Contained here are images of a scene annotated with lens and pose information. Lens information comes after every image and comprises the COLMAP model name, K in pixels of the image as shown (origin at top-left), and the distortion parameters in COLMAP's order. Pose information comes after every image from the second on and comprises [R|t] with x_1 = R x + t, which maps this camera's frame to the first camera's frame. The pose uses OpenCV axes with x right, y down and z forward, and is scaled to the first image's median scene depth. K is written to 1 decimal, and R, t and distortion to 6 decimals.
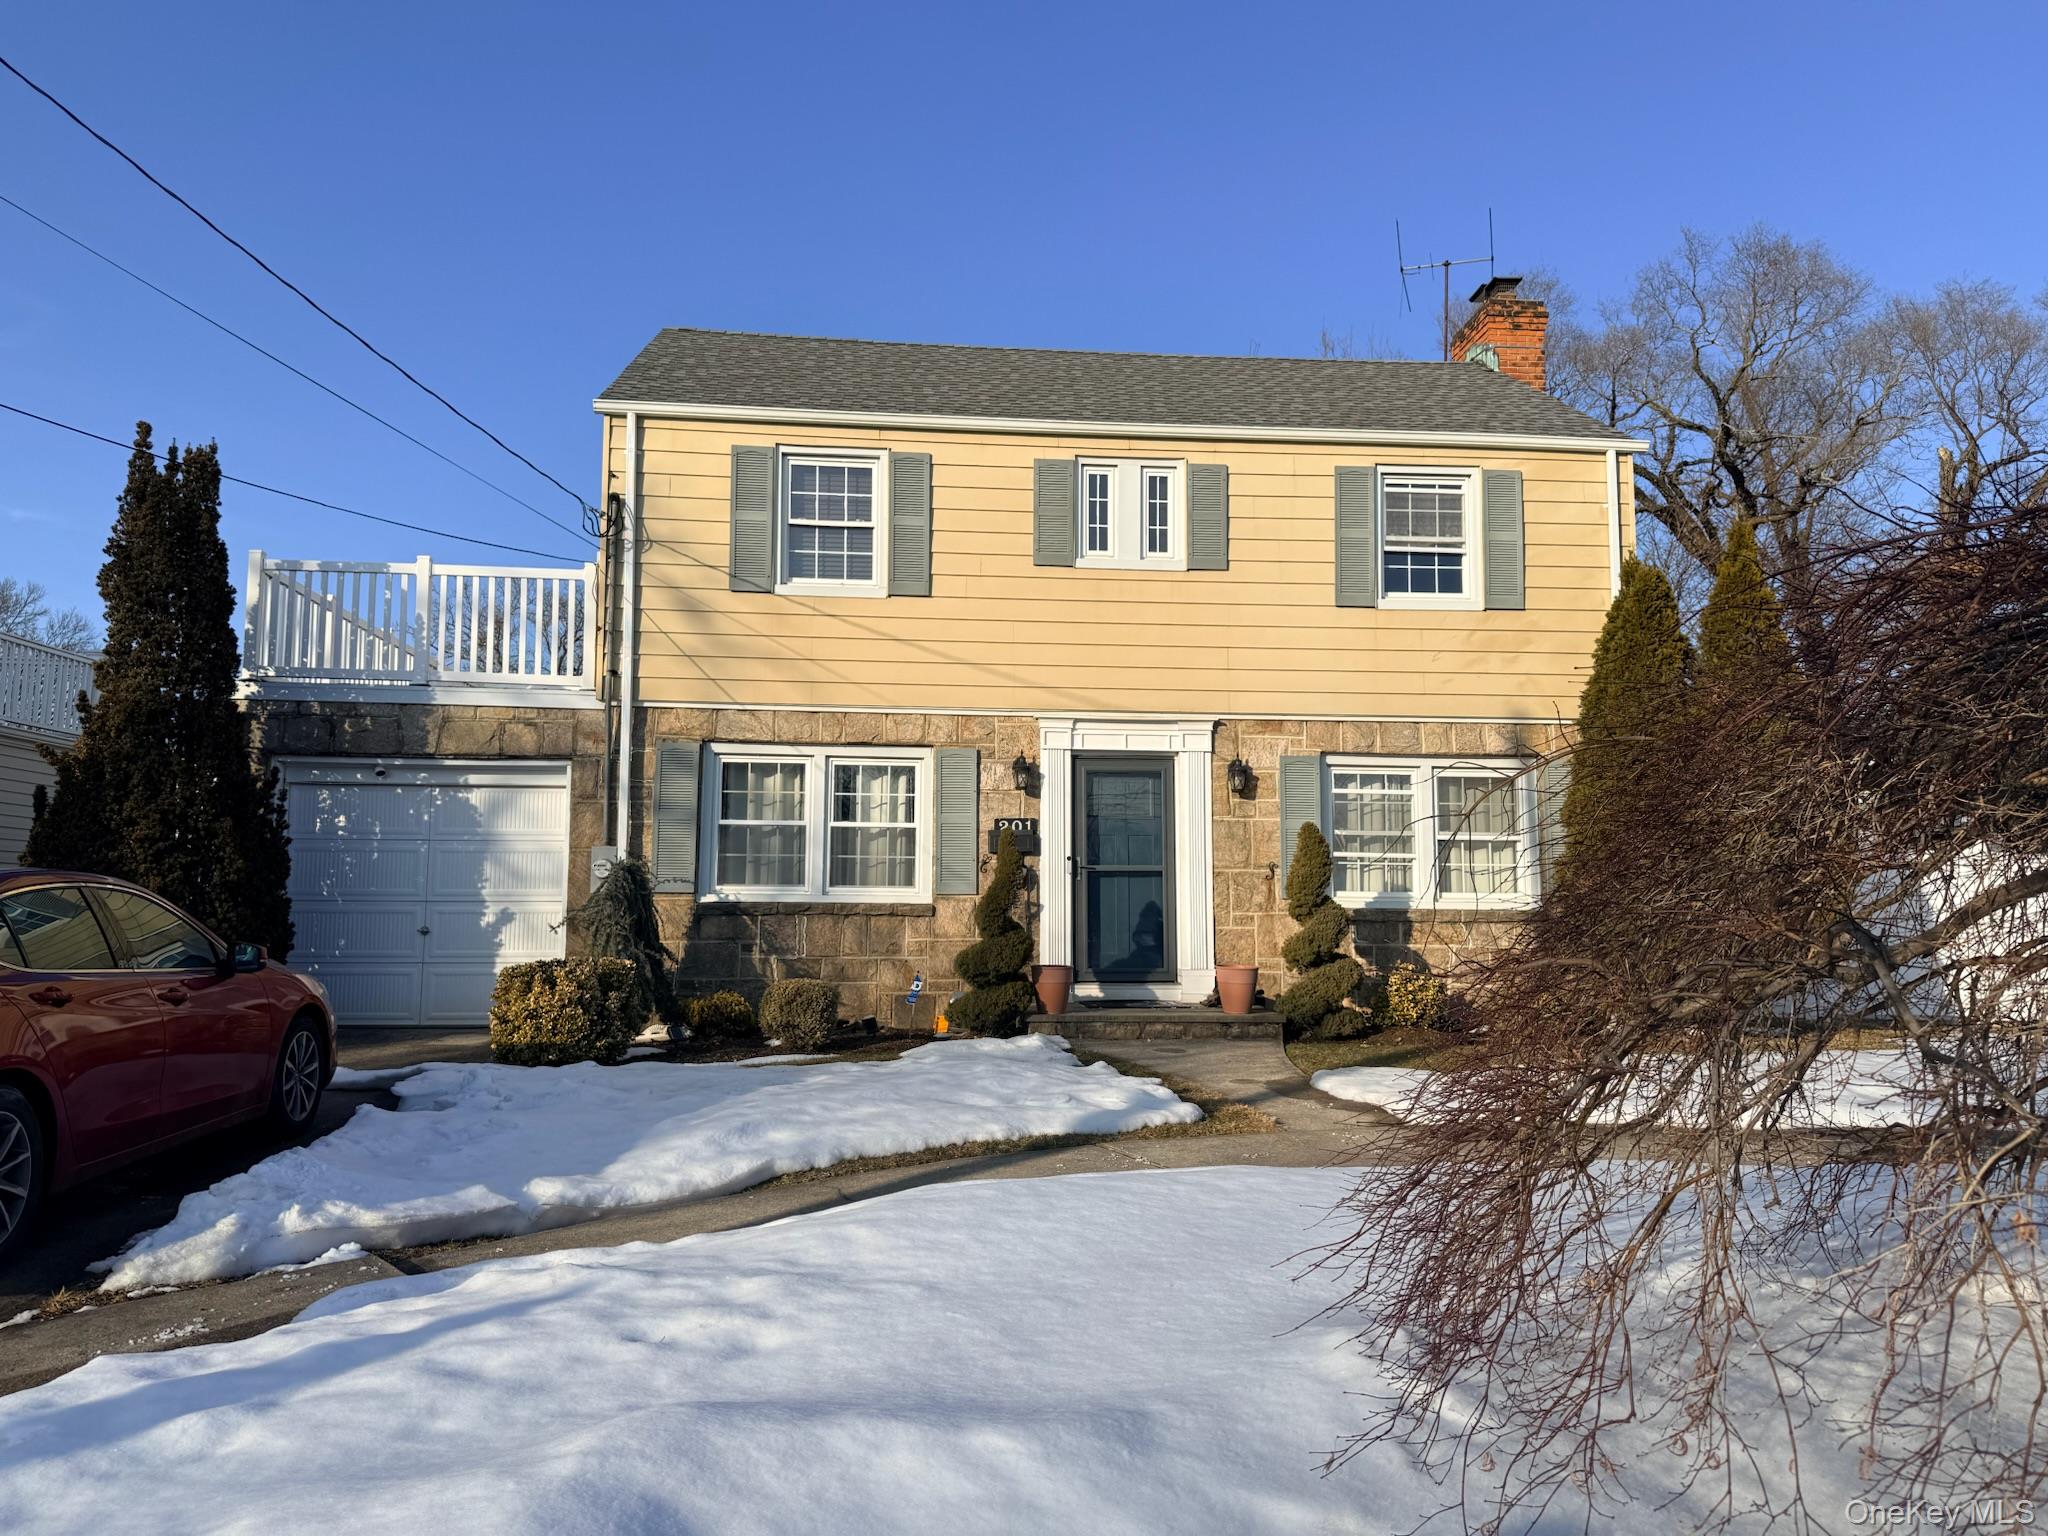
lens RADIAL K [[1376.7, 0, 1020.0], [0, 1376.7, 778.4], [0, 0, 1]] dist [0.096444, -0.002891]
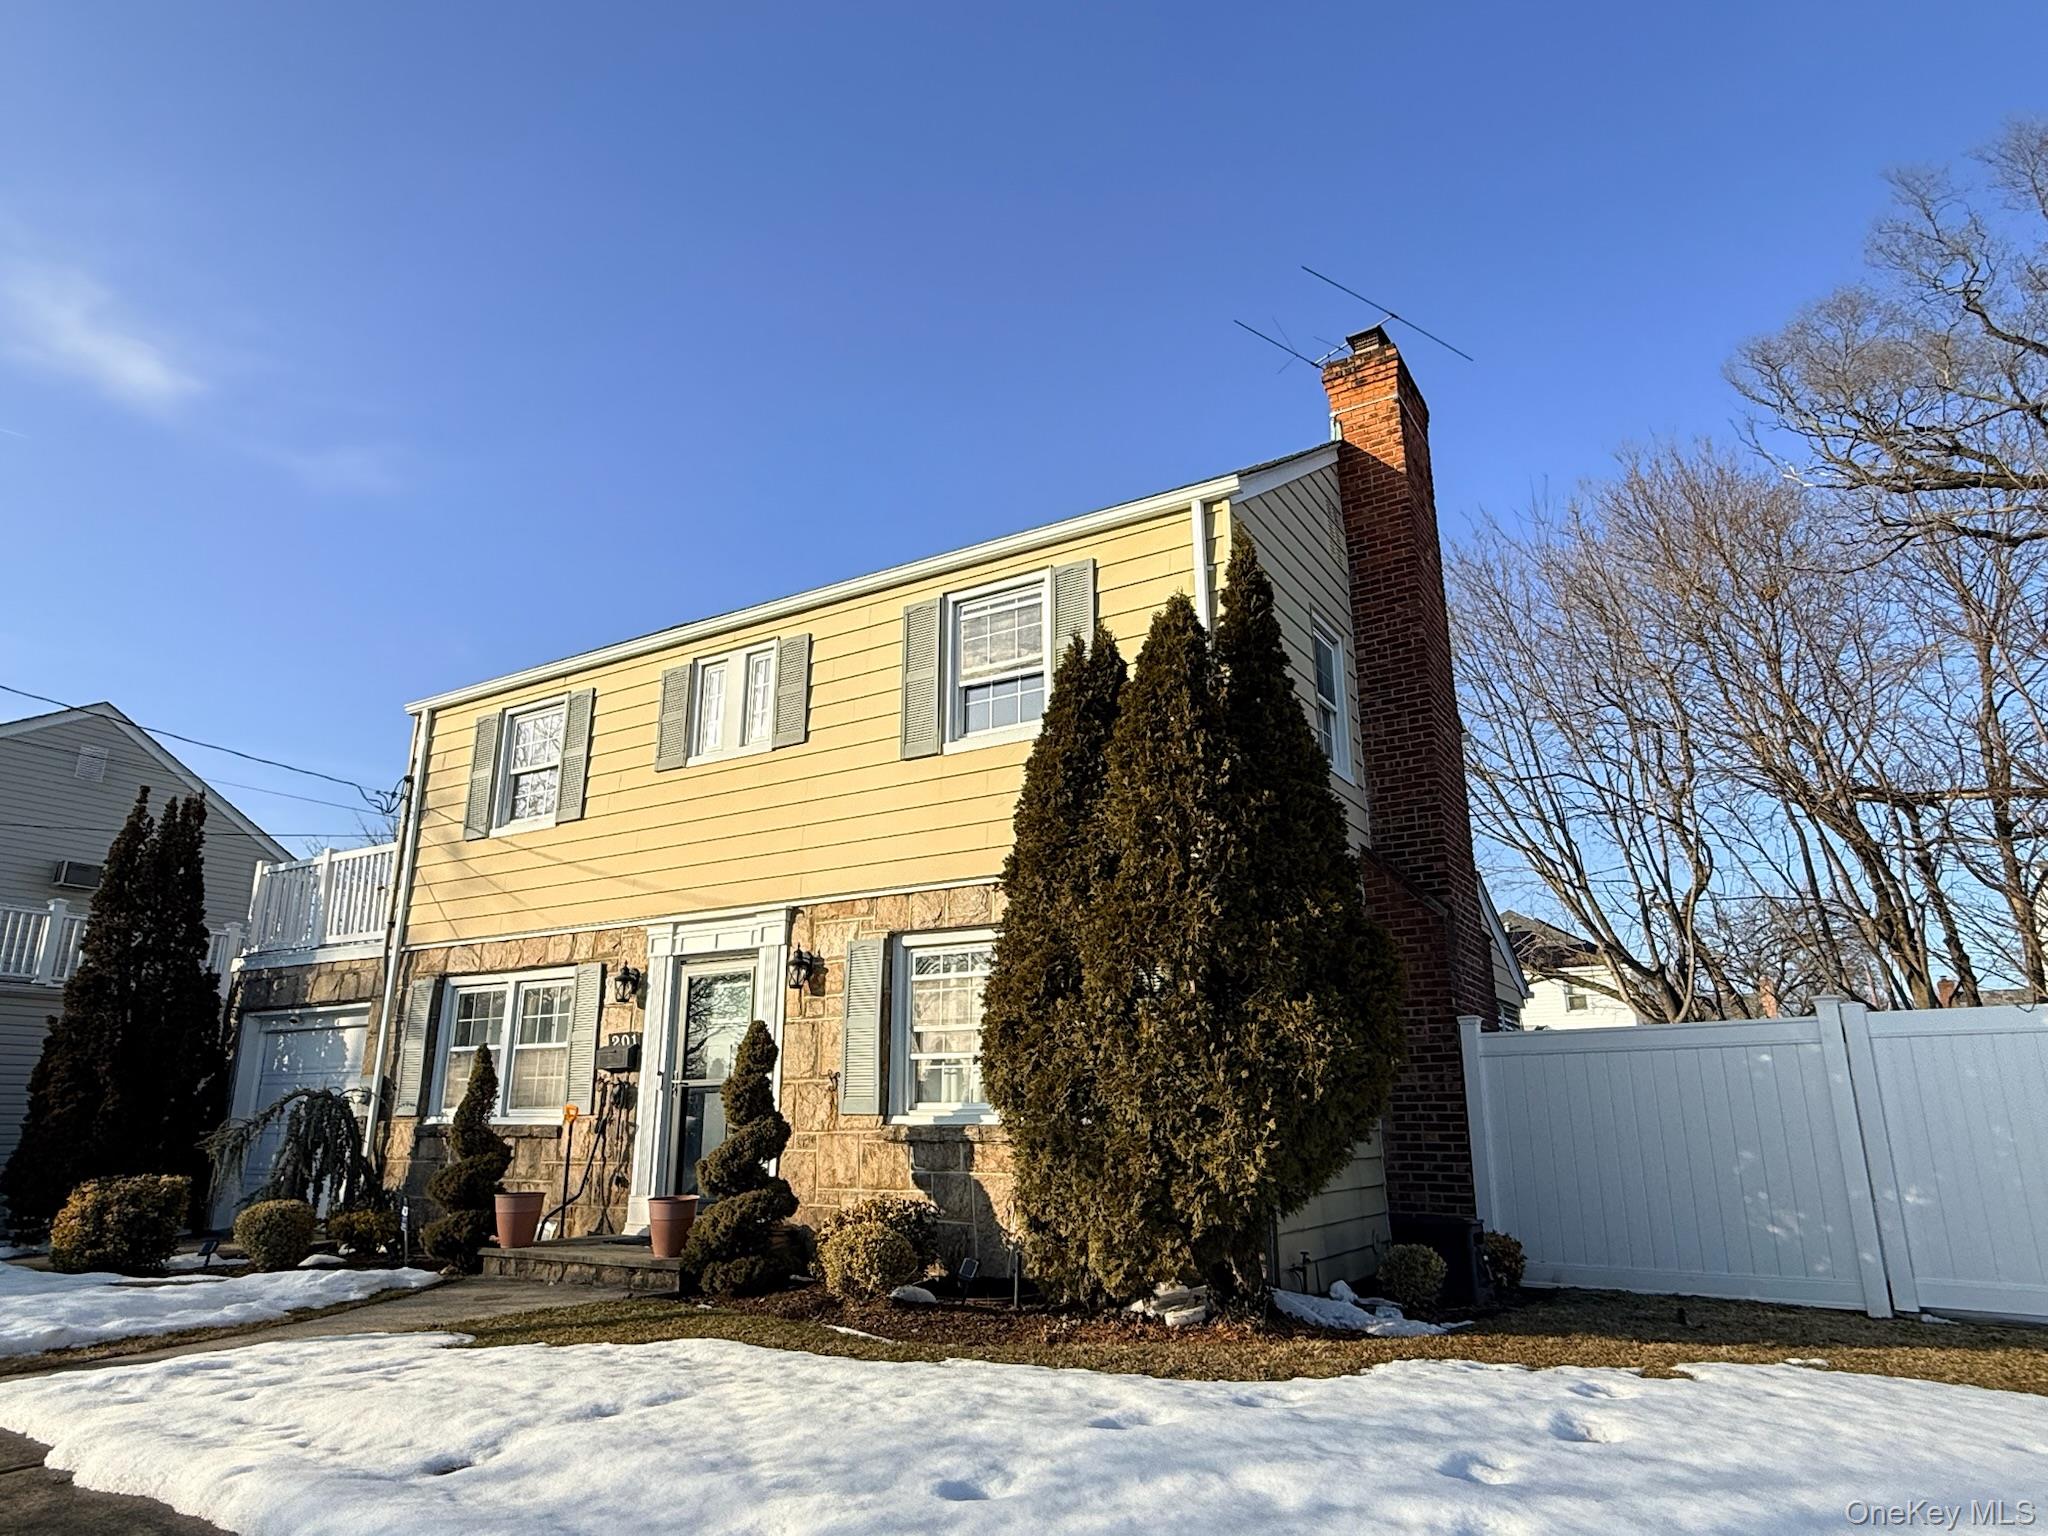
lens RADIAL K [[1250.3, 0, 1015.5], [0, 1250.3, 762.1], [0, 0, 1]] dist [0.004036, -0.000165]
pose [[0.802965, -0.173684, -0.570159, 0.735517], [0.061624, 0.975666, -0.210424, 0.044692], [0.592832, 0.133827, 0.794129, 0.431748]]
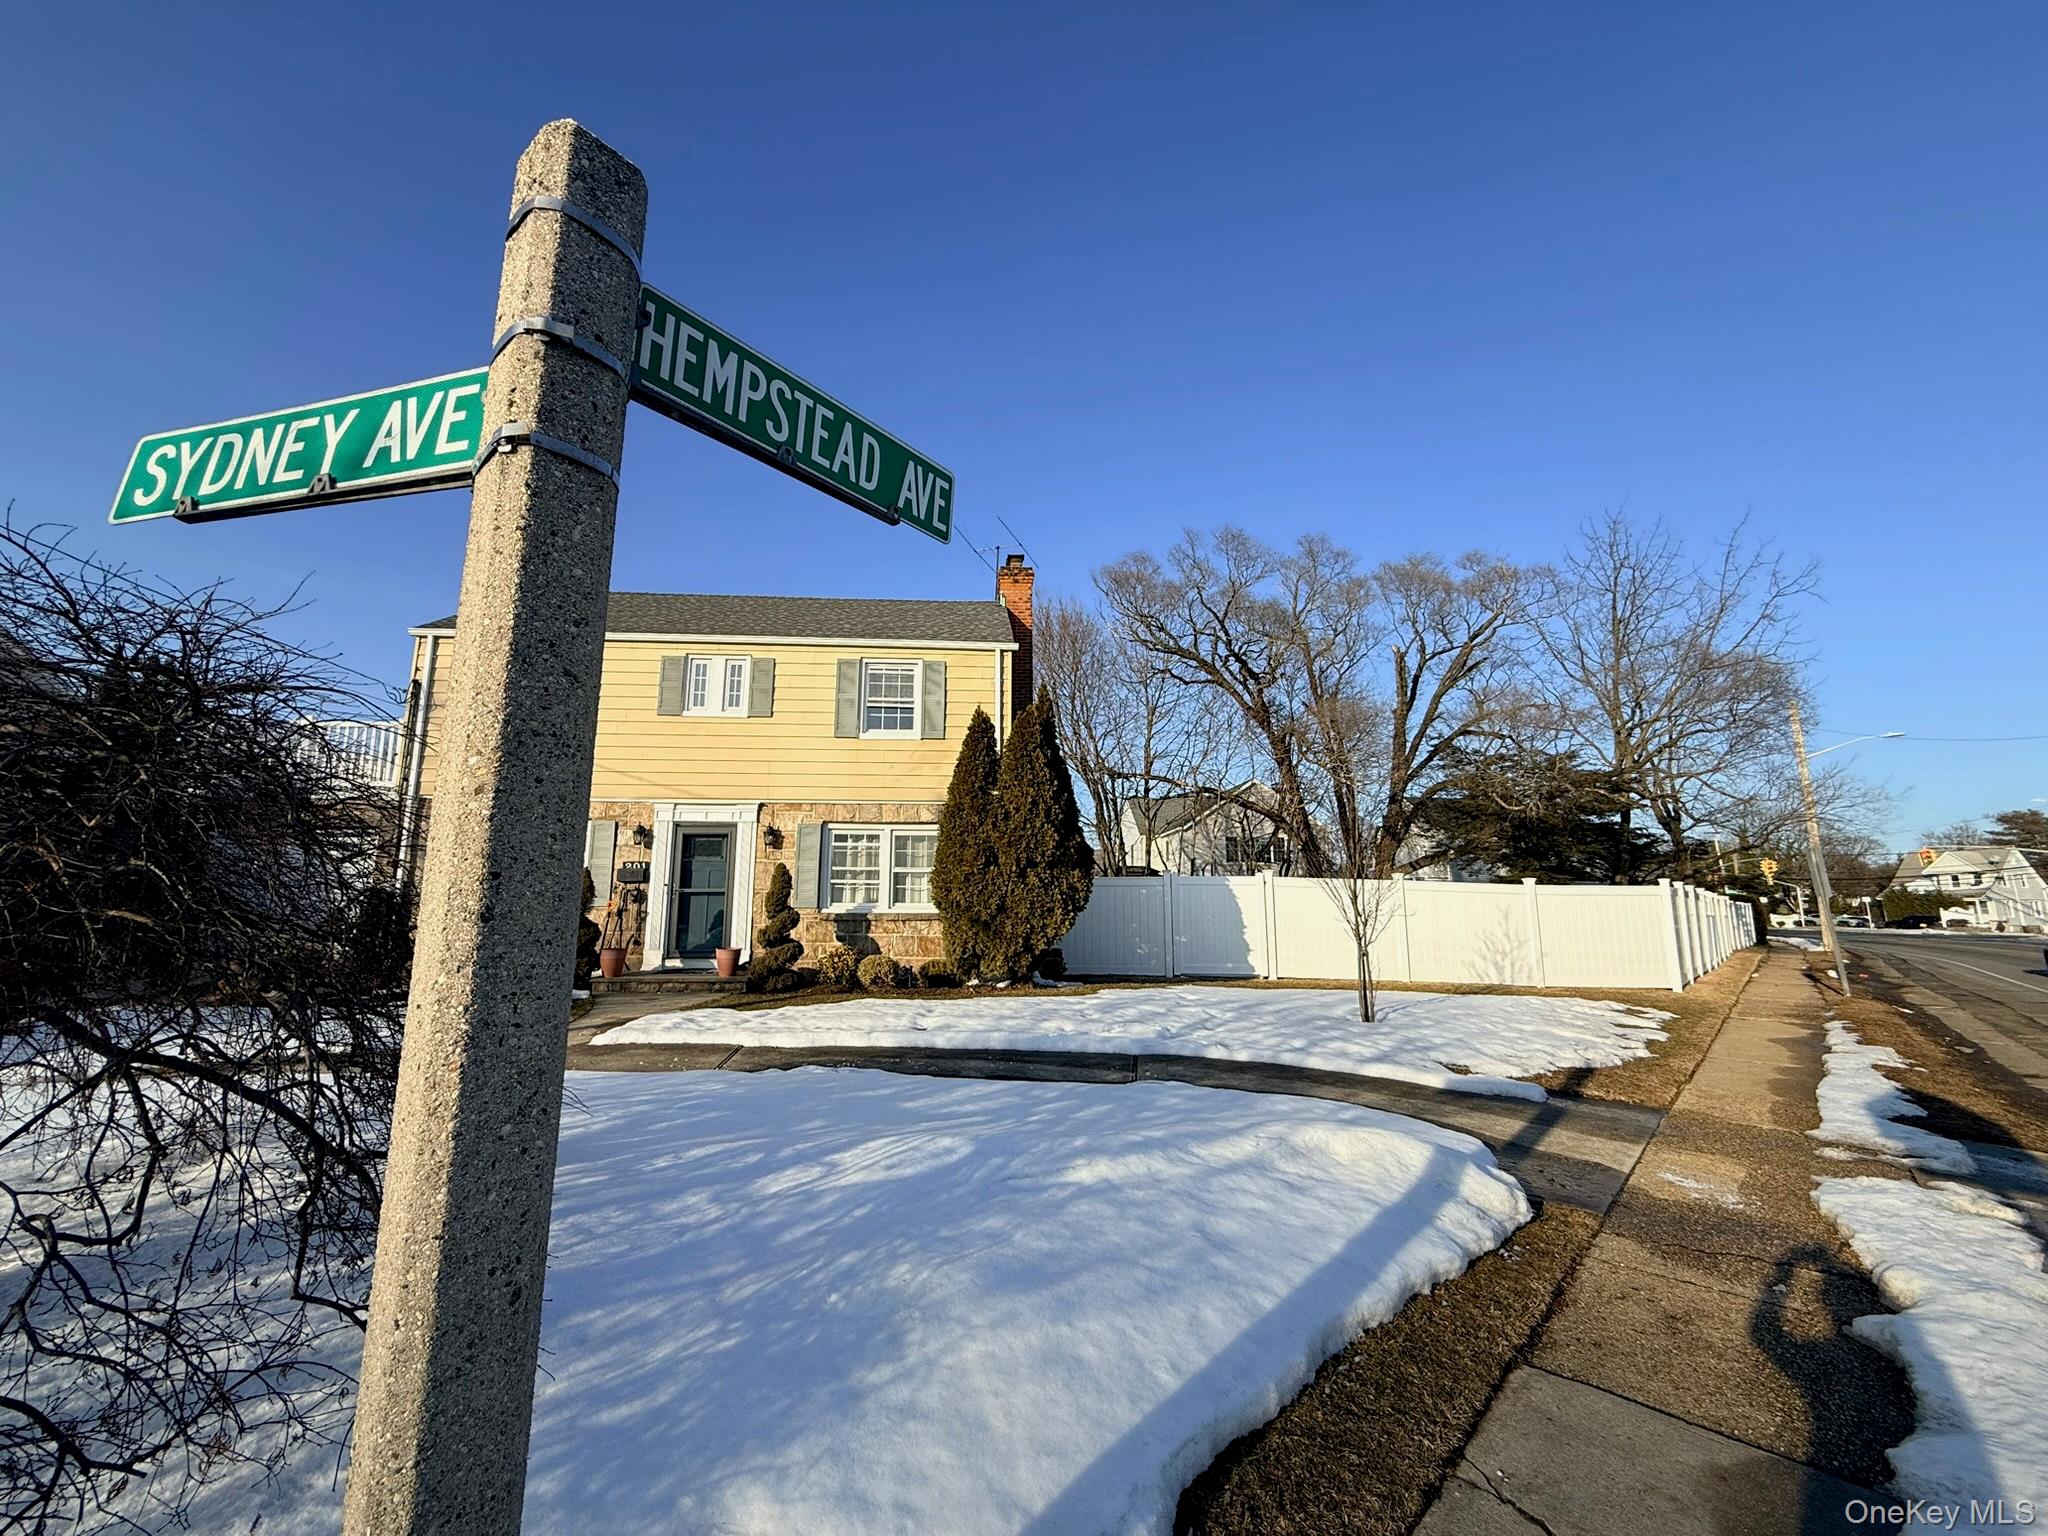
lens RADIAL K [[819.1, 0, 1014.1], [0, 819.1, 769.5], [0, 0, 1]] dist [0.002217, -0.000102]
pose [[0.999565, -0.009009, -0.028091, 0.488033], [0.006637, 0.996493, -0.083407, 0.003073], [0.028744, 0.083185, 0.996120, -0.013538]]
